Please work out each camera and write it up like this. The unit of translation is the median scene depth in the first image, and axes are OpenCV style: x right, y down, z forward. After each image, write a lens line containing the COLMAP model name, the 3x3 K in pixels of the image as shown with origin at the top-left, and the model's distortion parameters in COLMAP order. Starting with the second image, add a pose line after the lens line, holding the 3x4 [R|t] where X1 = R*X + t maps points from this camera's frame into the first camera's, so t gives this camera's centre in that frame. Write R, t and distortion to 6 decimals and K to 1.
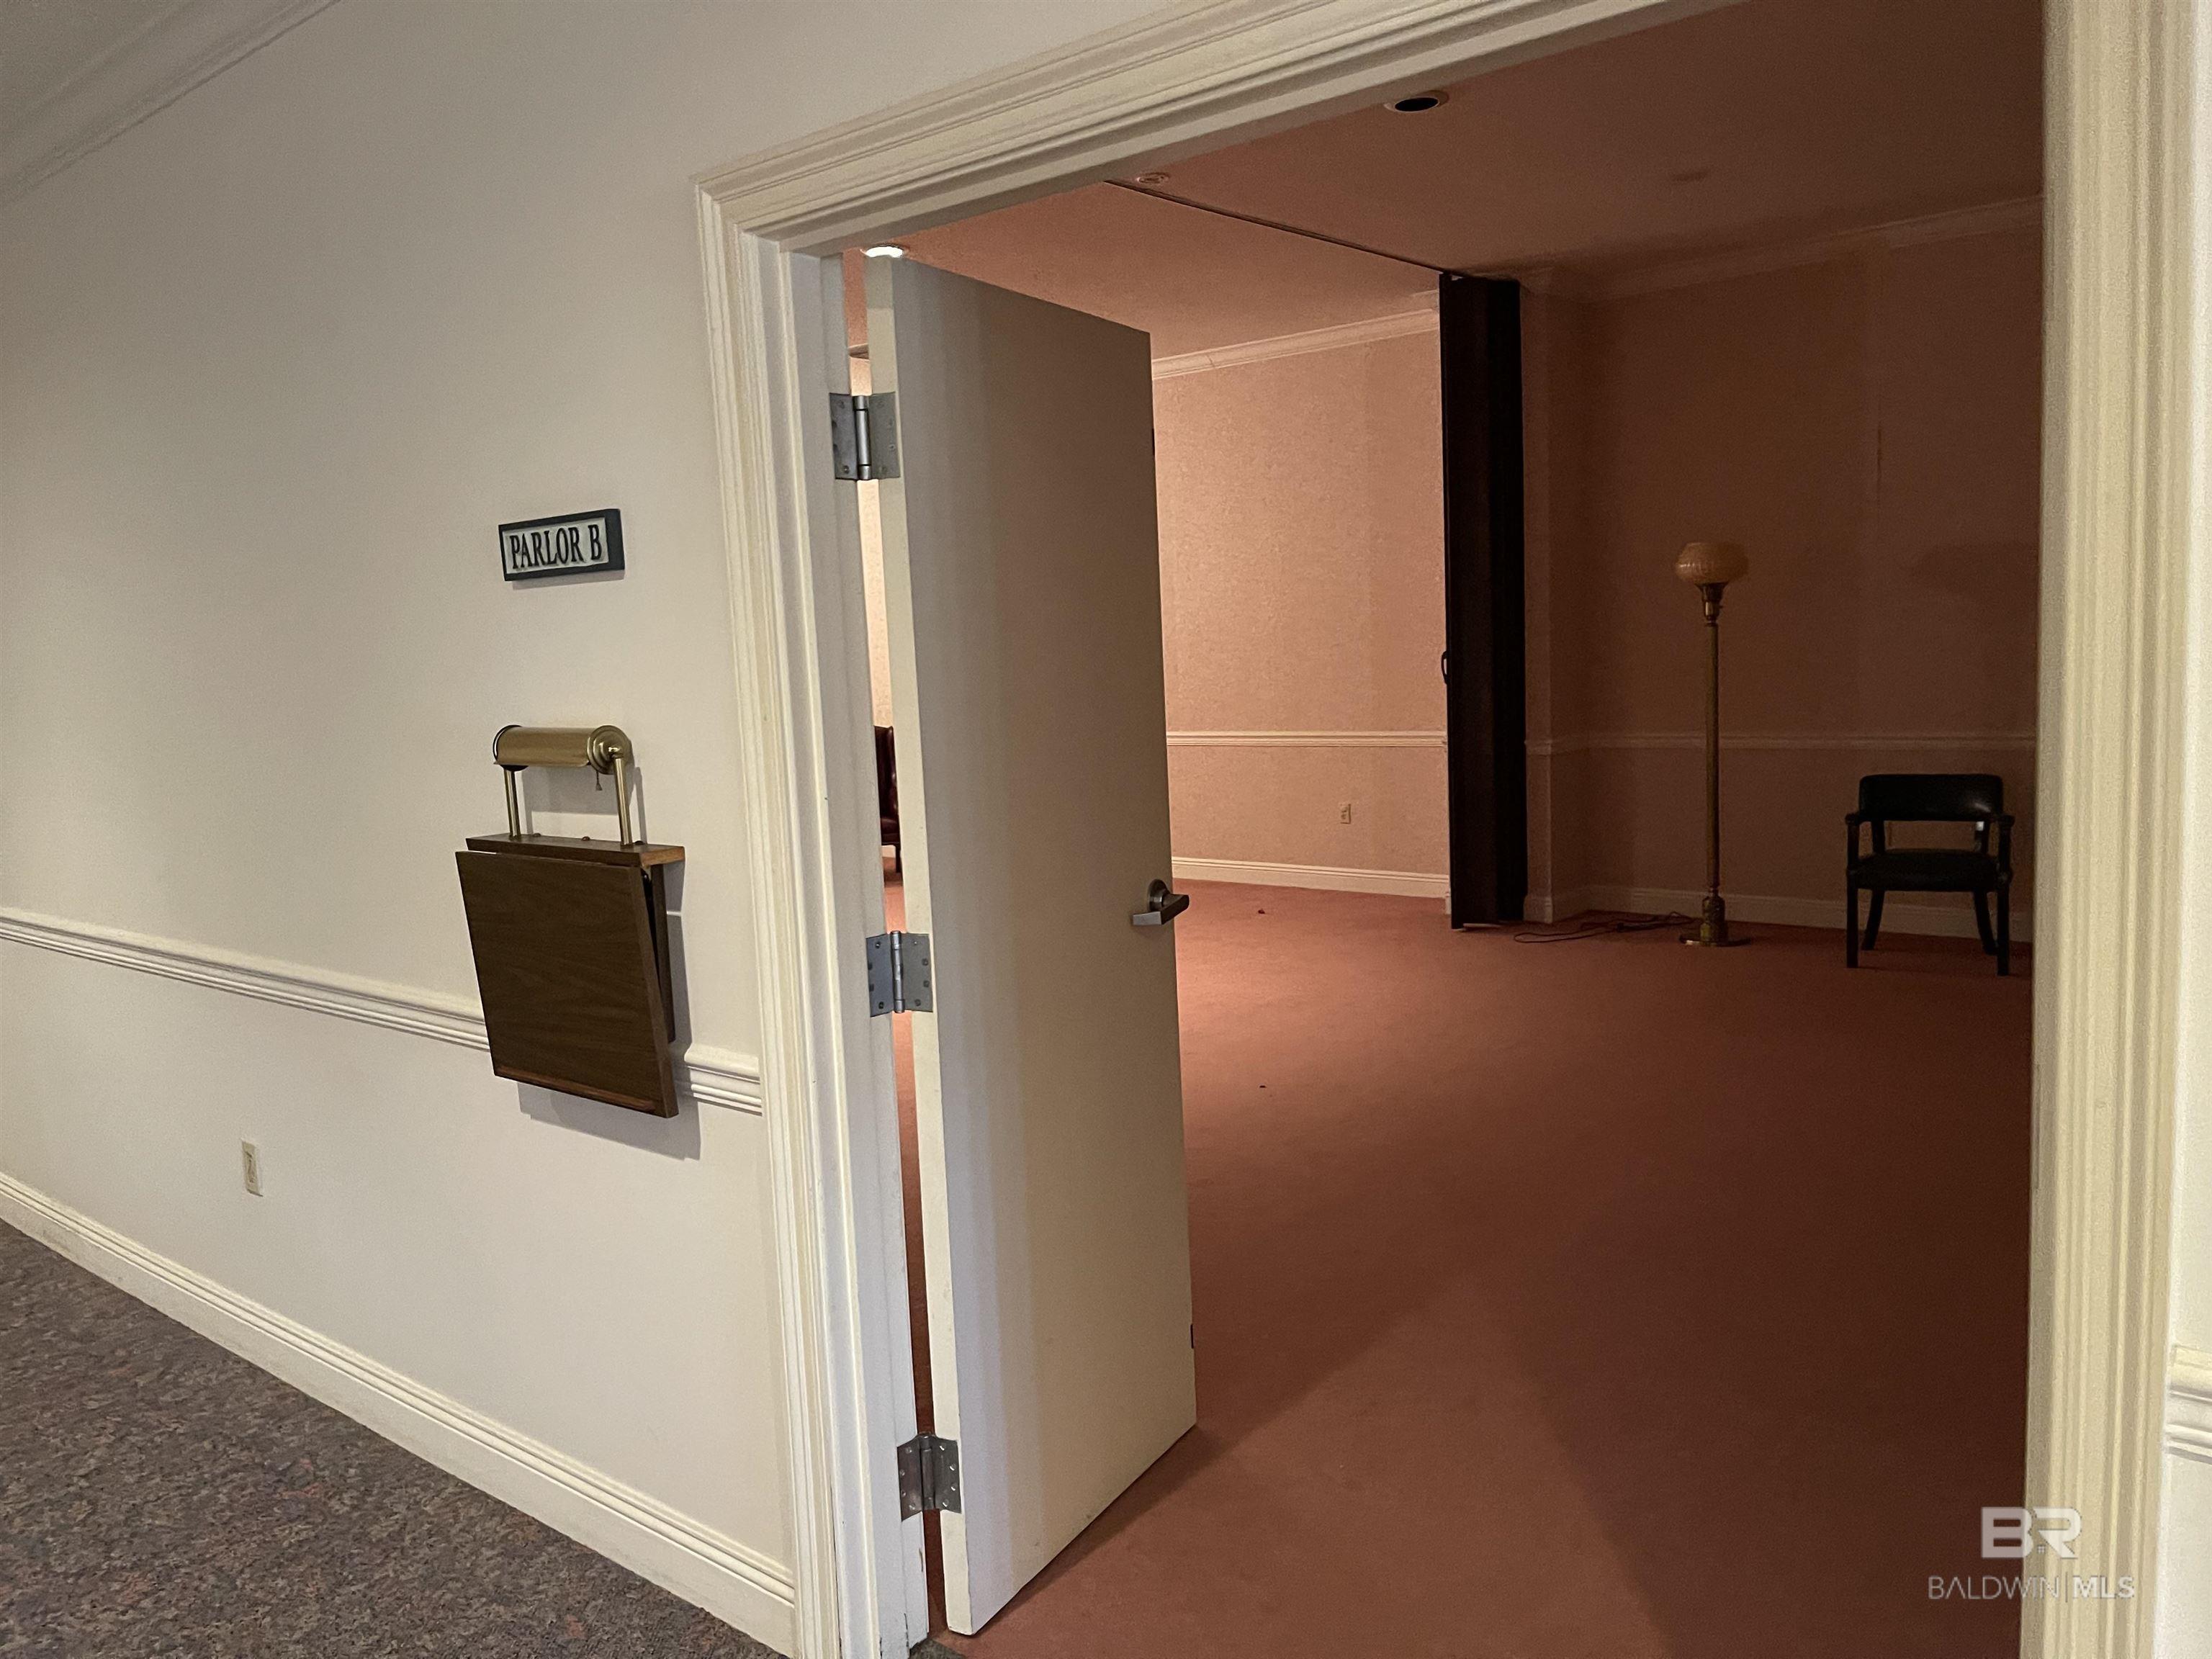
lens RADIAL K [[1689.0, 0, 1106.9], [0, 1689.0, 840.0], [0, 0, 1]] dist [0.103669, -0.111726]
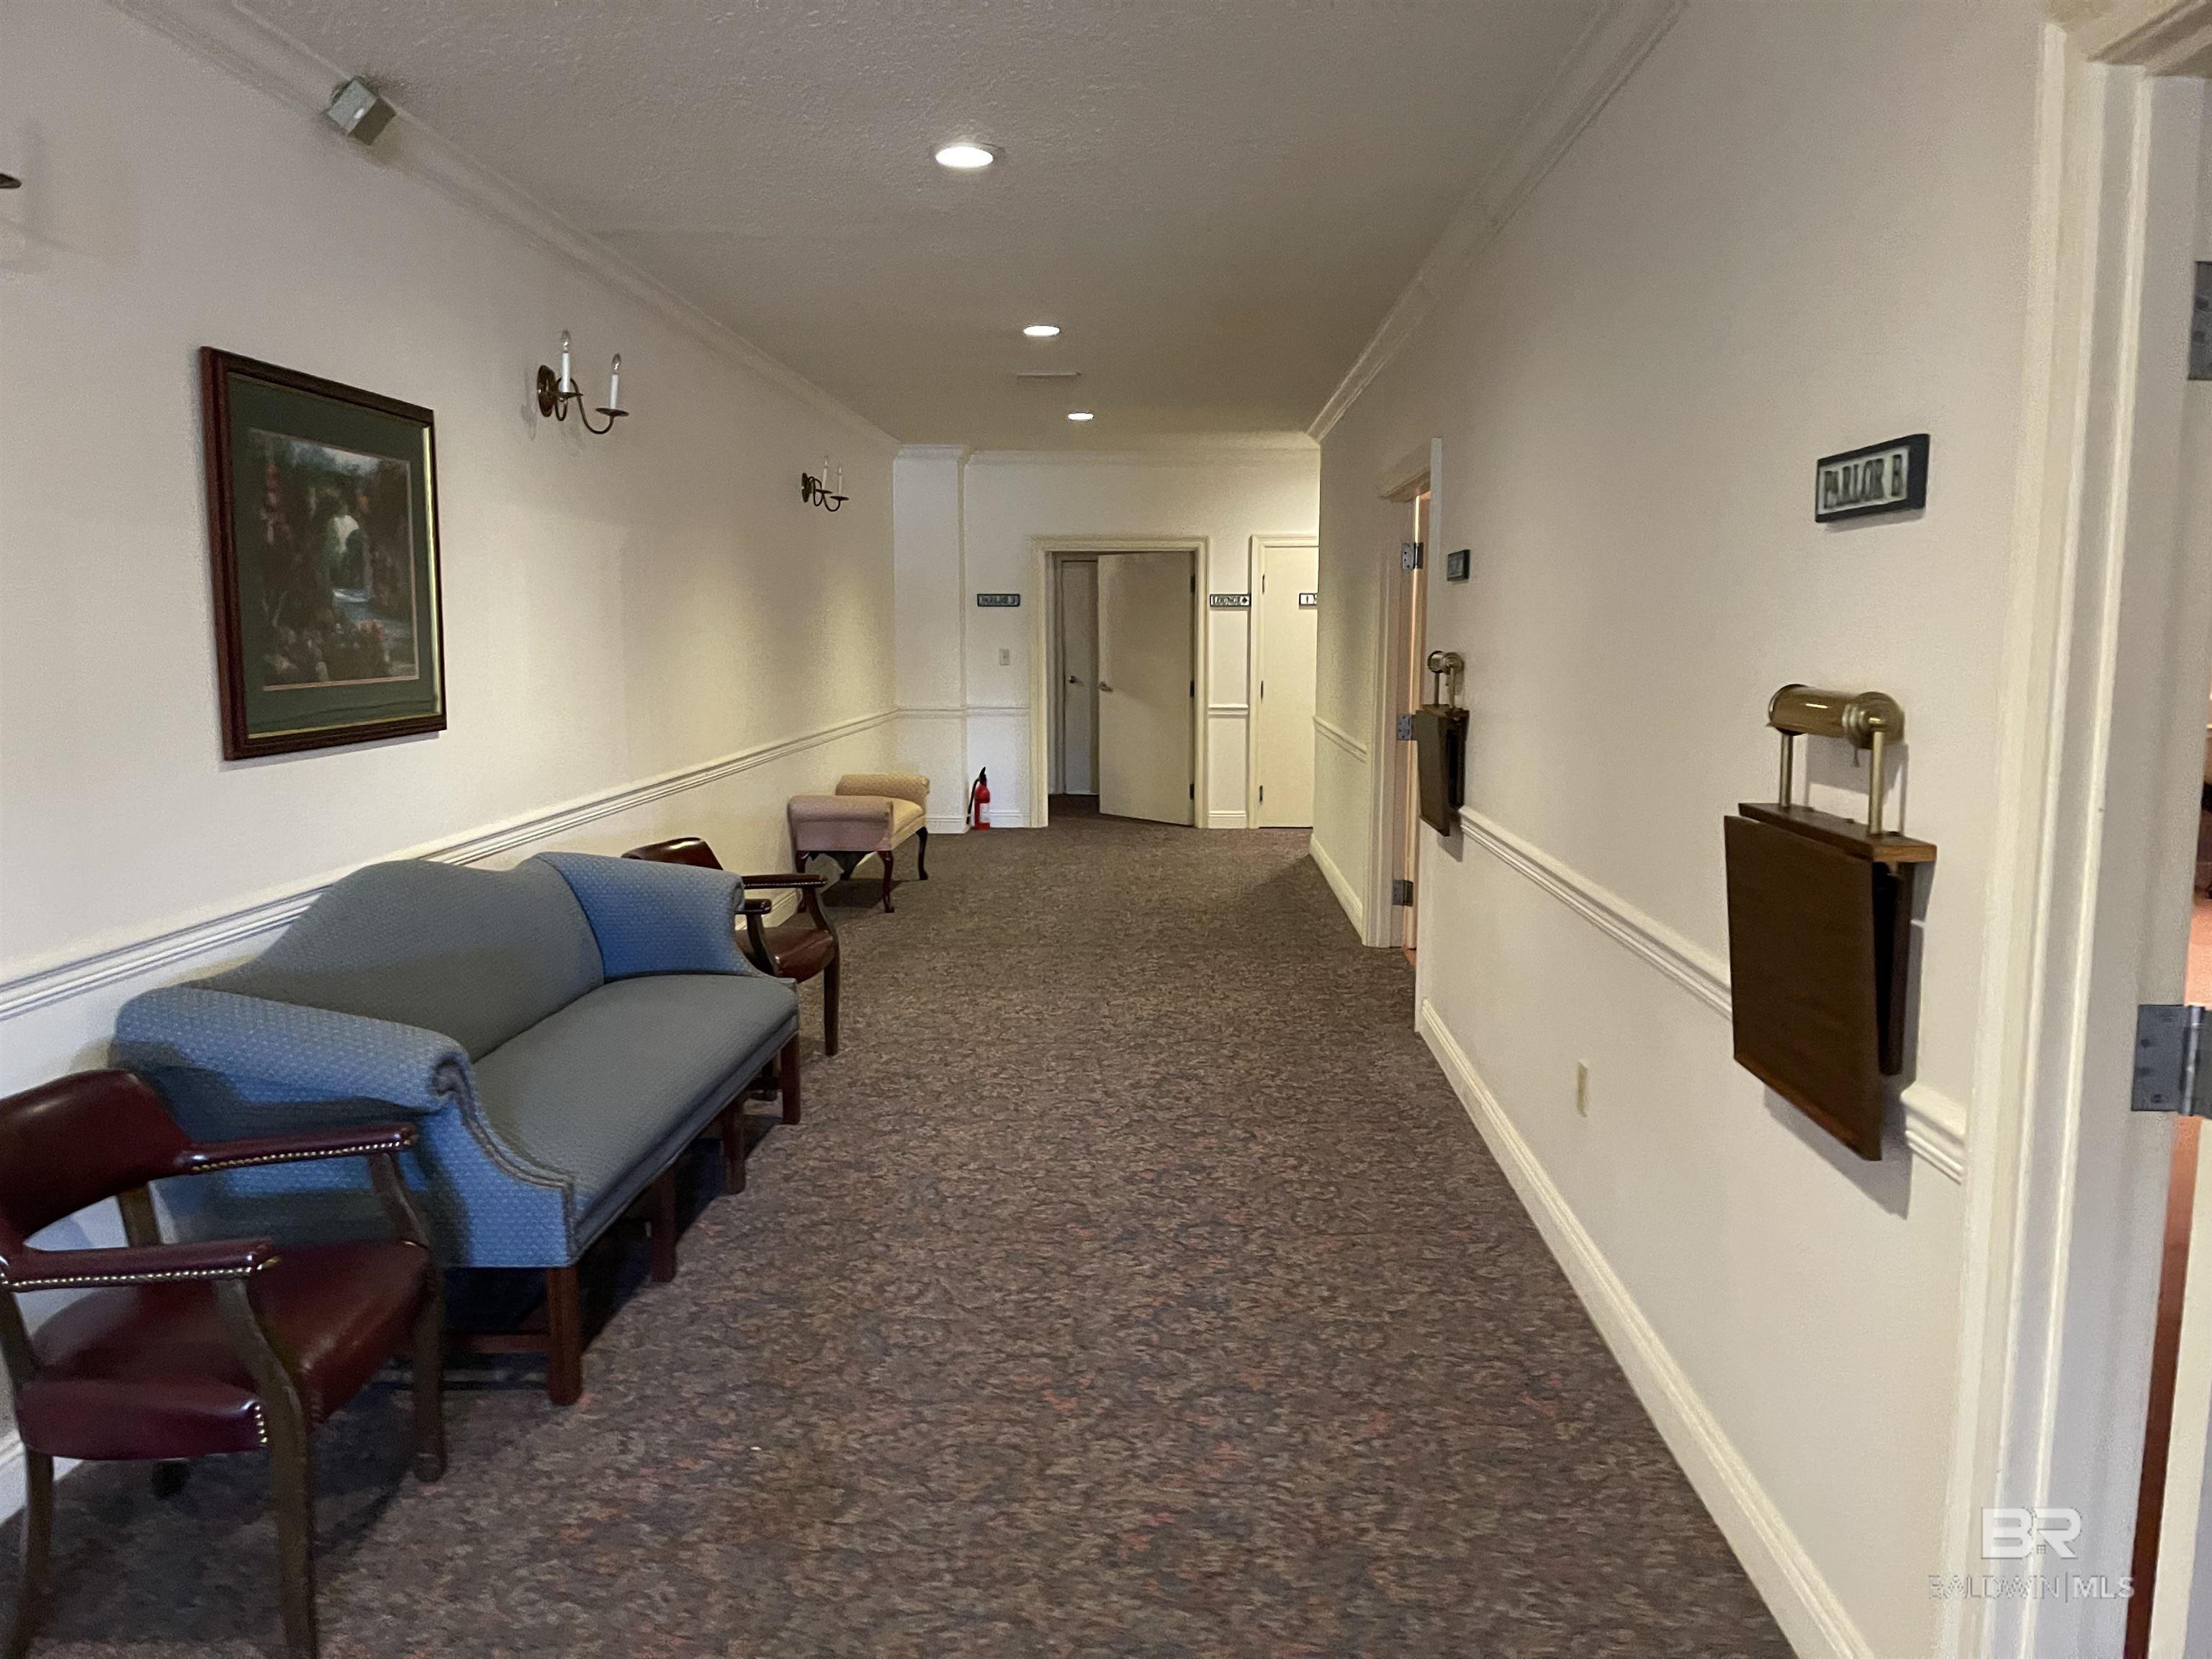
lens RADIAL K [[1669.2, 0, 1107.4], [0, 1669.2, 846.4], [0, 0, 1]] dist [0.037590, -0.000024]
pose [[0.621303, 0.145481, -0.769946, 0.087835], [-0.116145, 0.988857, 0.093121, -0.017095], [0.774915, 0.031569, 0.631277, 0.121046]]
